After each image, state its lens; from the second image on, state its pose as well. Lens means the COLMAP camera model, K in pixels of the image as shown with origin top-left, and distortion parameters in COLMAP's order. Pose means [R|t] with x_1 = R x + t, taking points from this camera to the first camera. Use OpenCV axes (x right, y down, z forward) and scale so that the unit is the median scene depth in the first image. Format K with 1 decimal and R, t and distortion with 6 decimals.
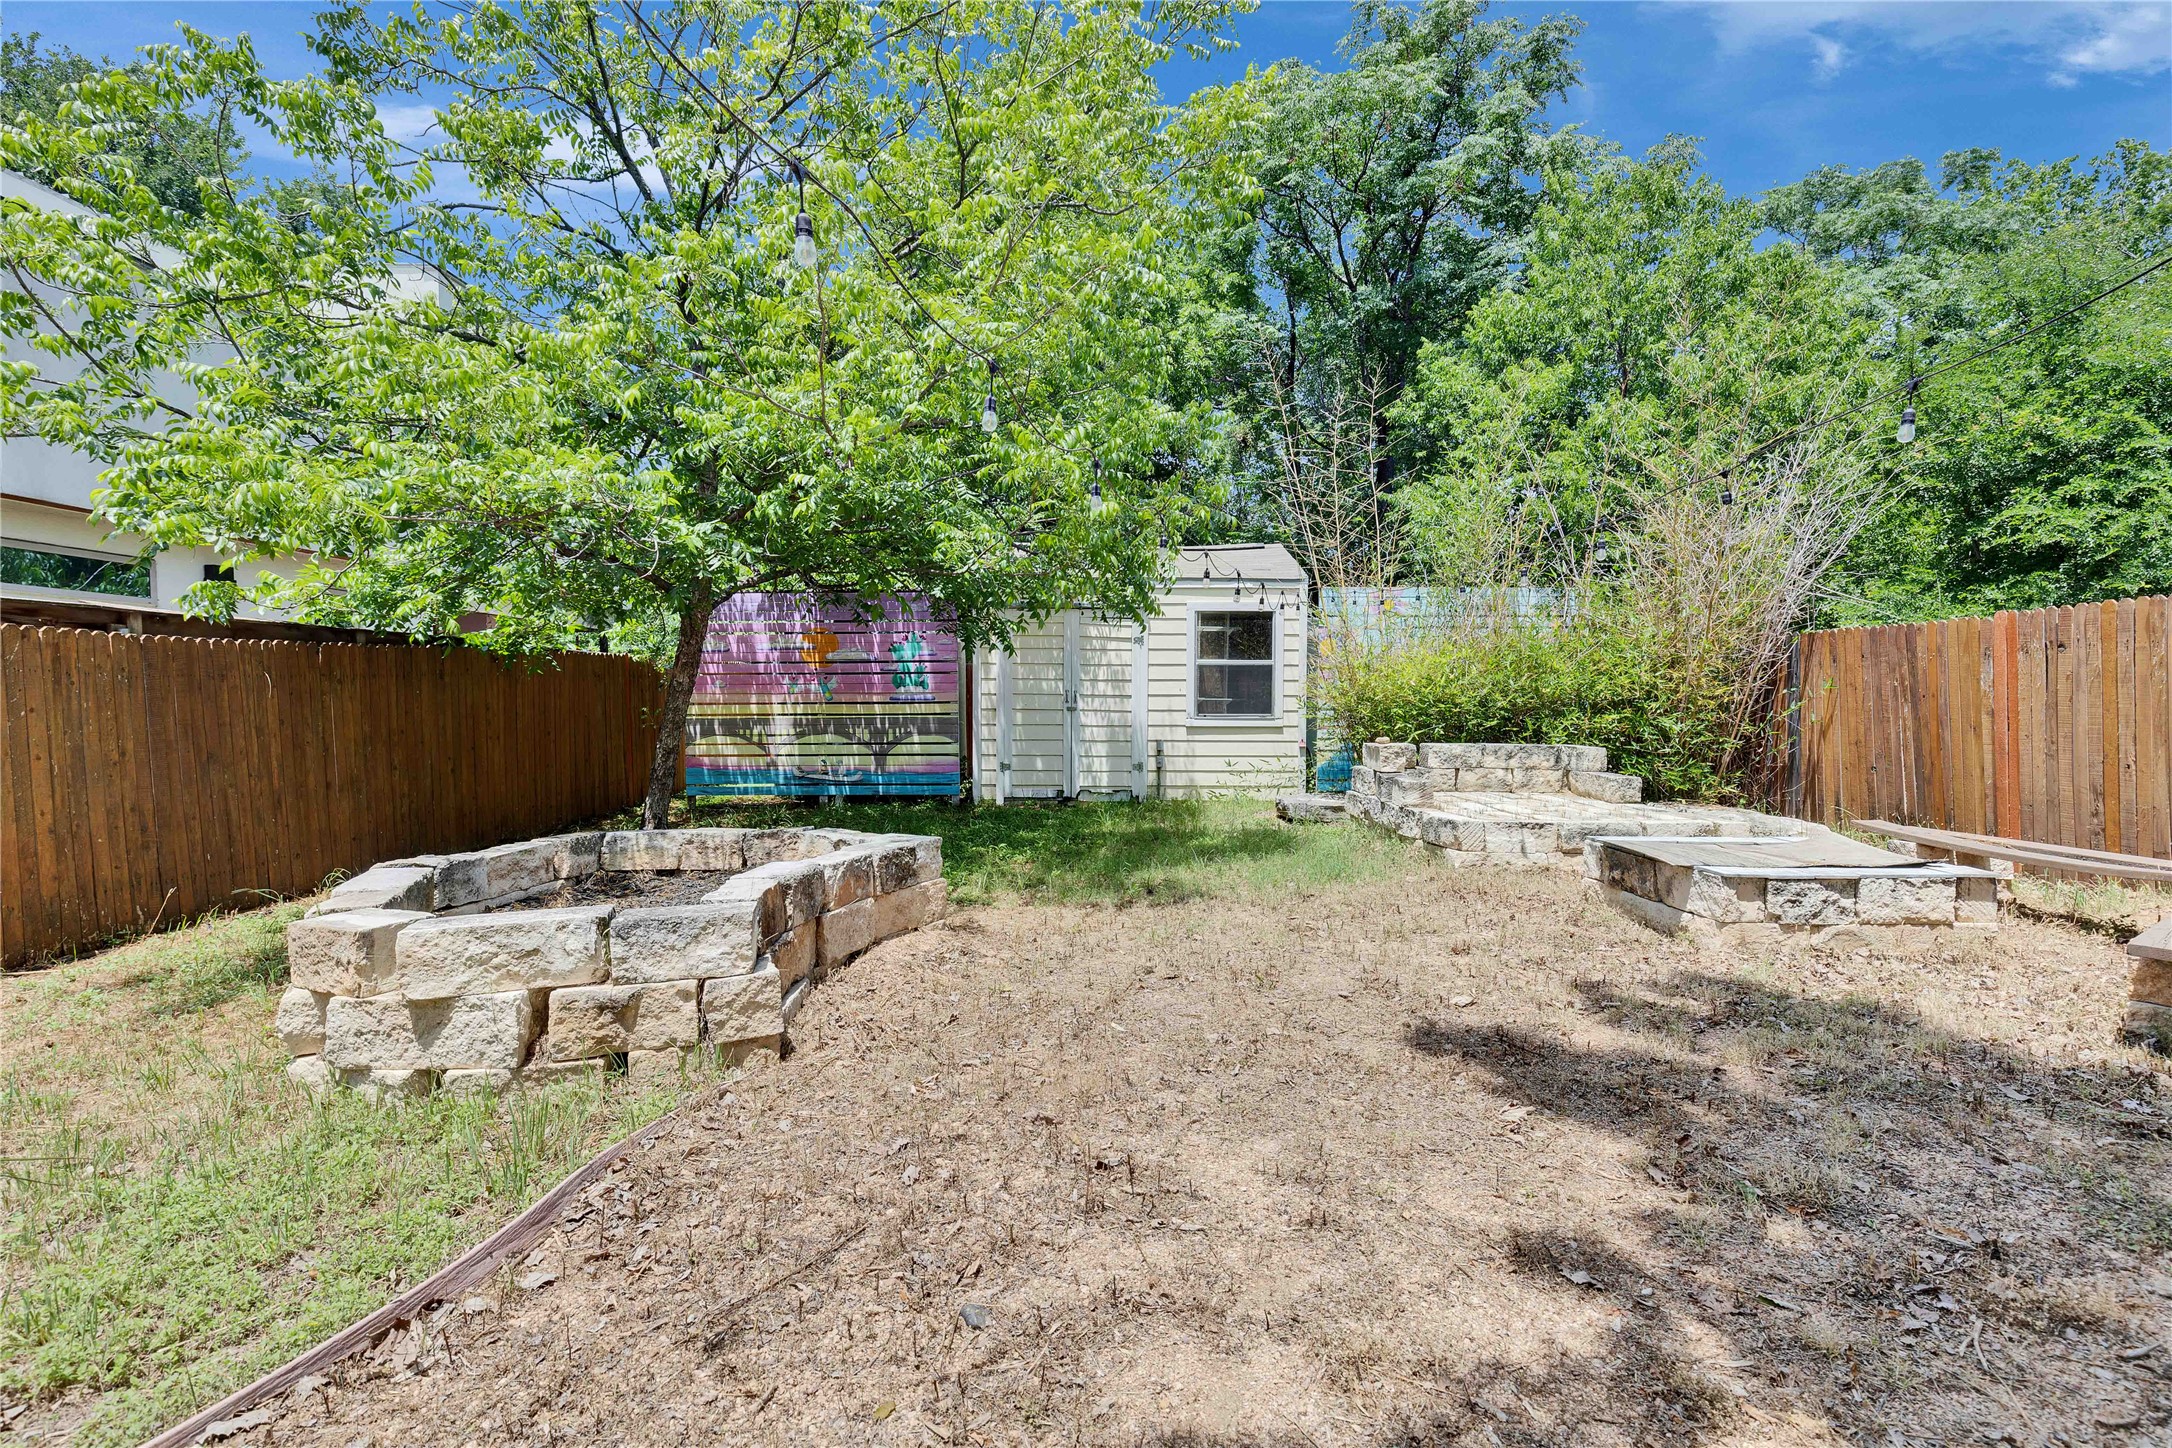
lens RADIAL K [[980.3, 0, 1086.0], [0, 980.3, 724.0], [0, 0, 1]] dist [0.009593, 0.000139]
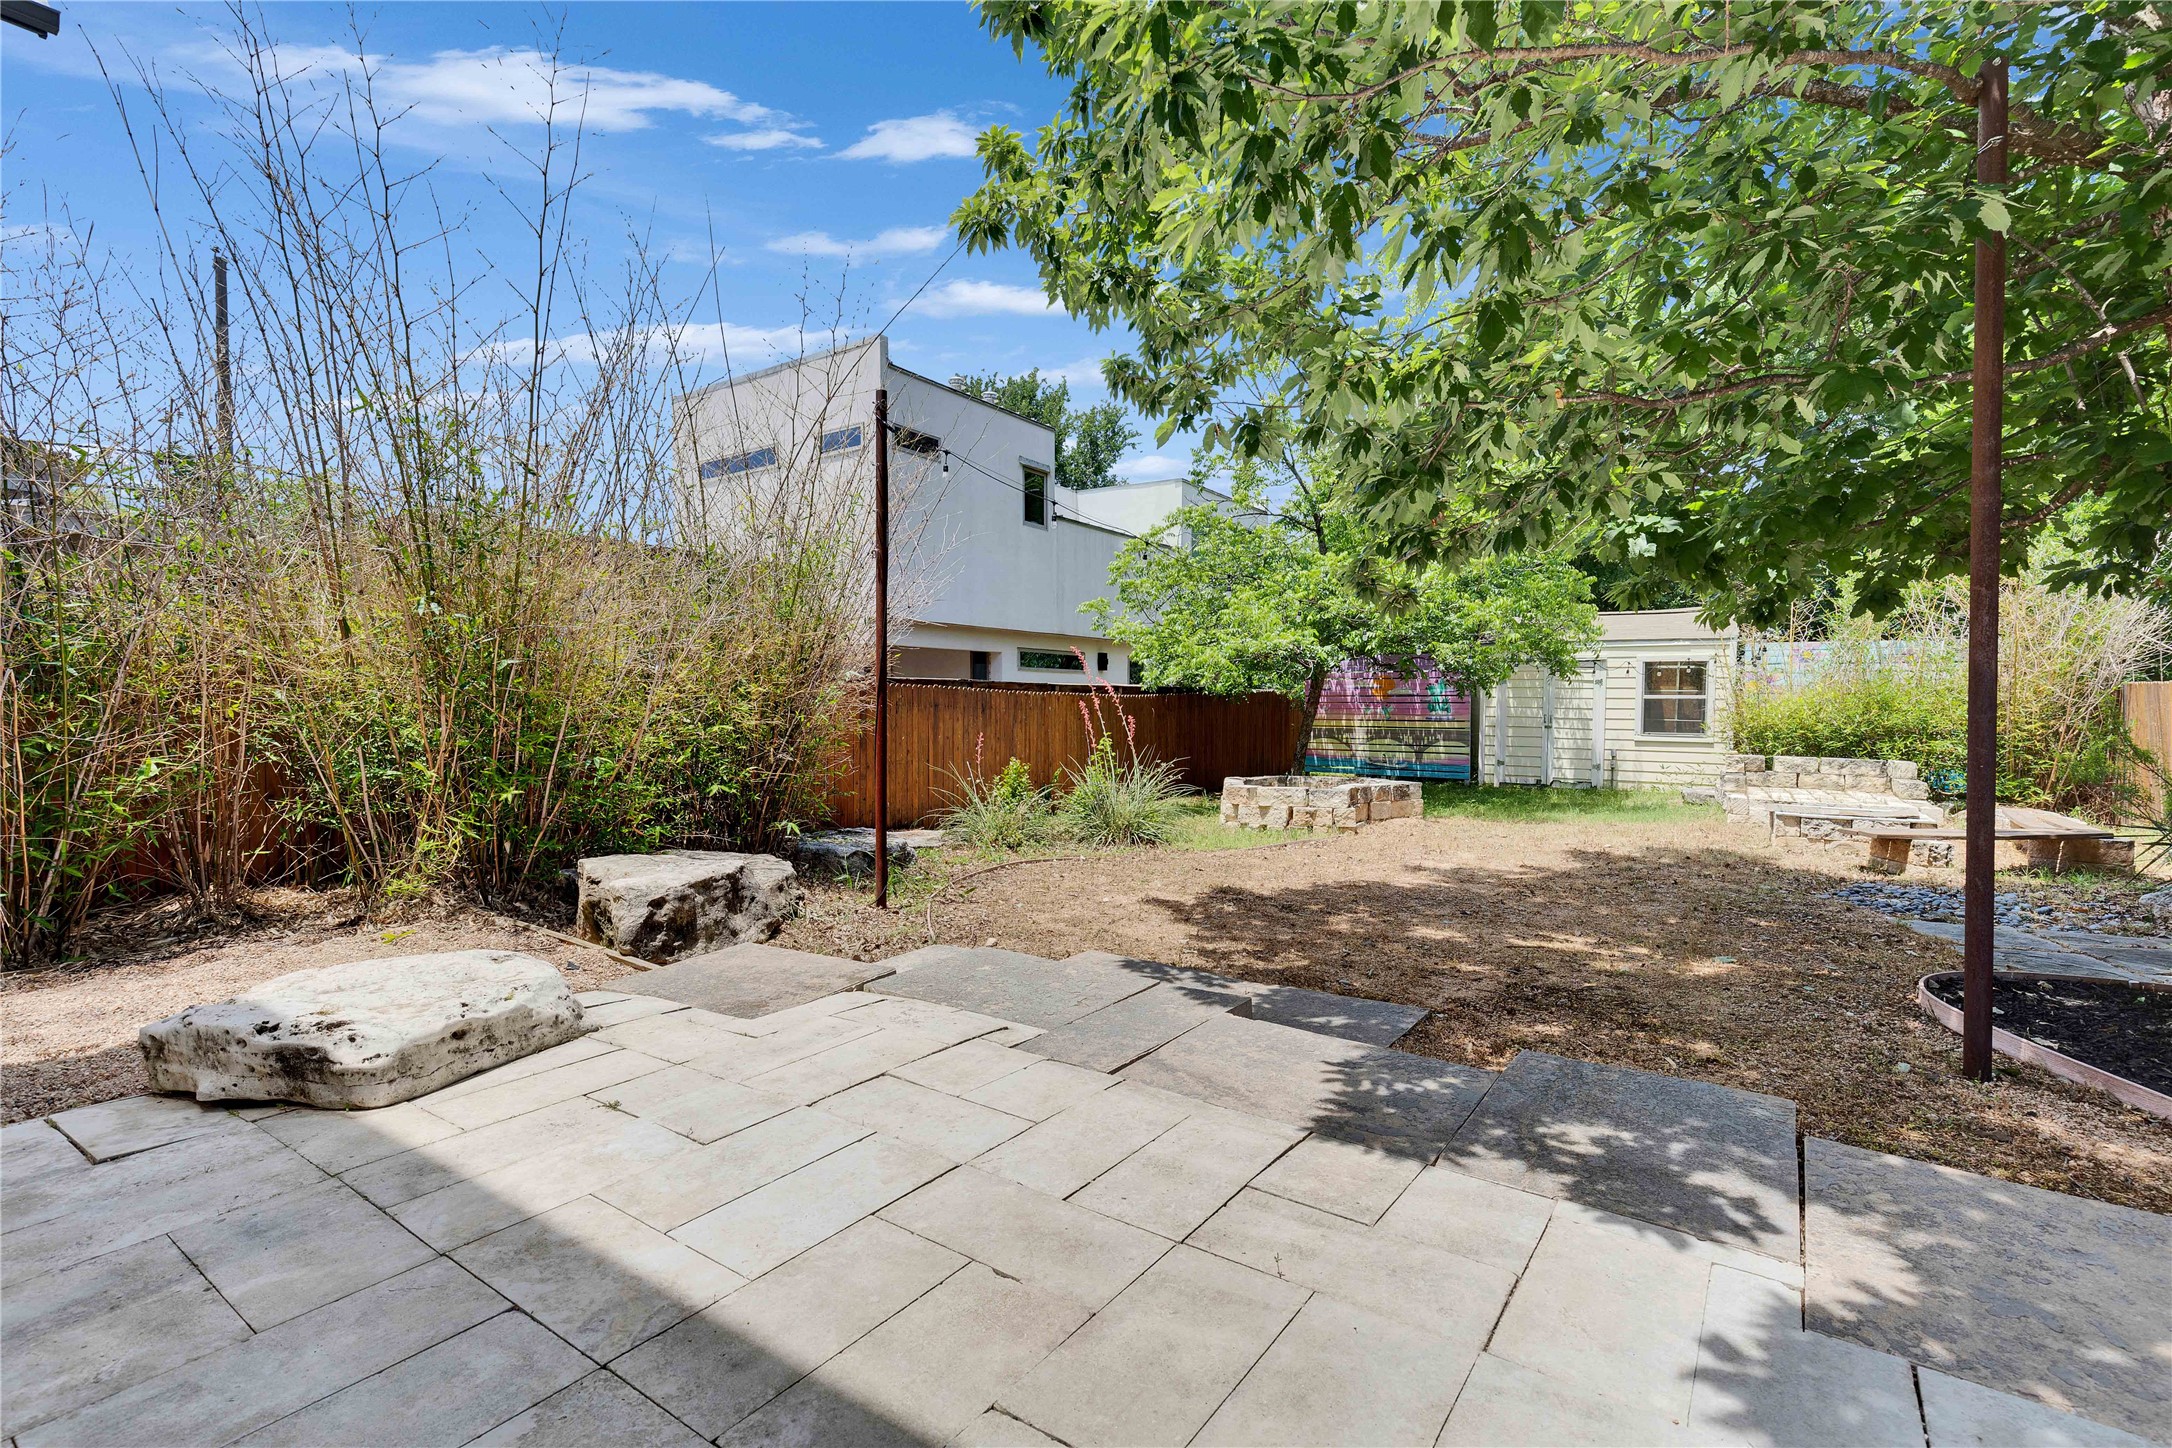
lens RADIAL K [[987.8, 0, 1086.0], [0, 987.8, 724.0], [0, 0, 1]] dist [0.009167, -0.000219]
pose [[0.839685, 0.020255, -0.542696, 0.222764], [-0.022084, 0.999751, 0.003144, -0.009128], [0.542625, 0.009345, 0.839923, -0.702296]]
